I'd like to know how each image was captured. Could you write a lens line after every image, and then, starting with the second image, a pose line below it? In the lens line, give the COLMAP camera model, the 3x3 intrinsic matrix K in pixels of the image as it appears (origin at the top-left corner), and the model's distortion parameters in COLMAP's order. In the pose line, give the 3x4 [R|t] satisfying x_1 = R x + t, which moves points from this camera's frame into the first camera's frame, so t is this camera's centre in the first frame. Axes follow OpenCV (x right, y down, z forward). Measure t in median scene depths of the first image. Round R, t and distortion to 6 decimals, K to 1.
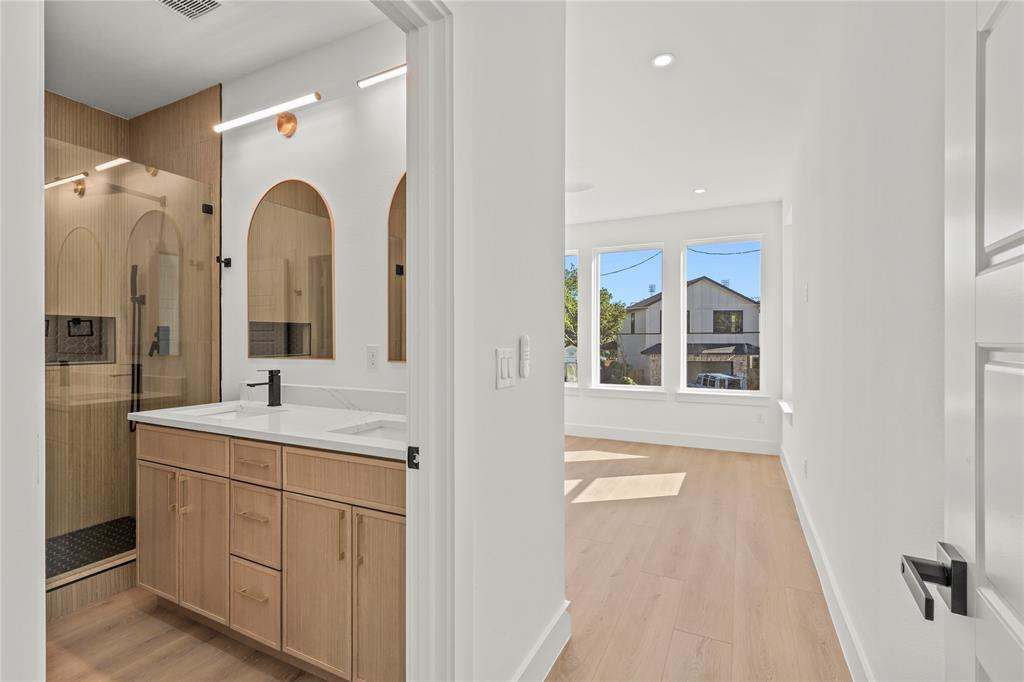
lens RADIAL K [[469.9, 0, 508.3], [0, 469.9, 341.3], [0, 0, 1]] dist [-0.003939, 0.000703]
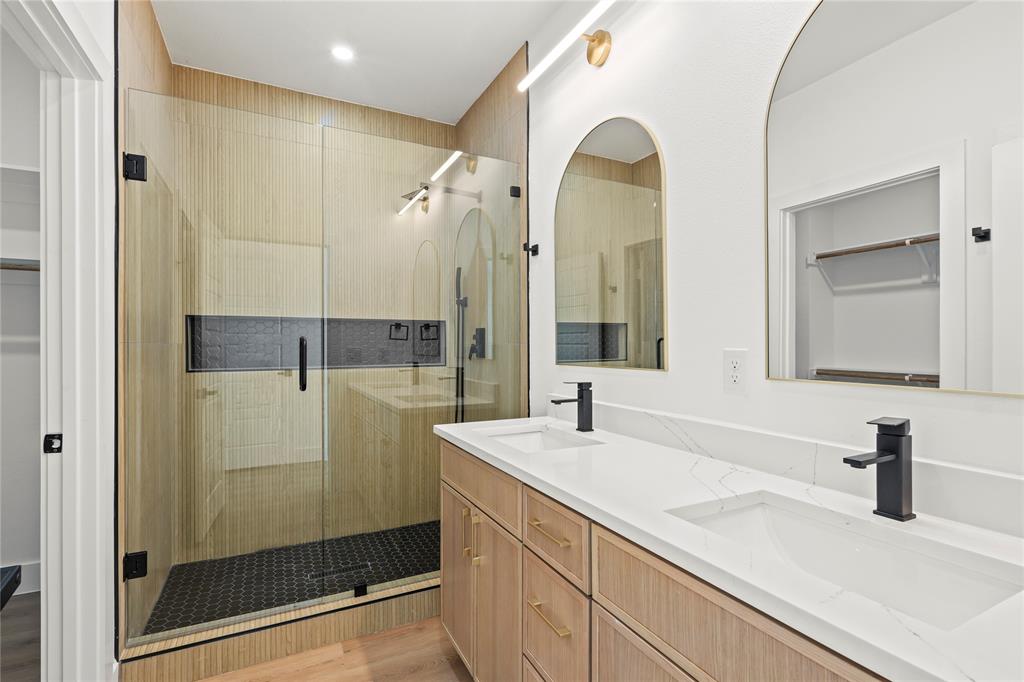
lens RADIAL K [[469.9, 0, 506.1], [0, 469.9, 340.5], [0, 0, 1]] dist [-0.003939, 0.000703]
pose [[0.799912, -0.007710, -0.600068, -0.132880], [0.001849, 0.999944, -0.010382, 0.002469], [0.600114, 0.007195, 0.799882, 0.290523]]
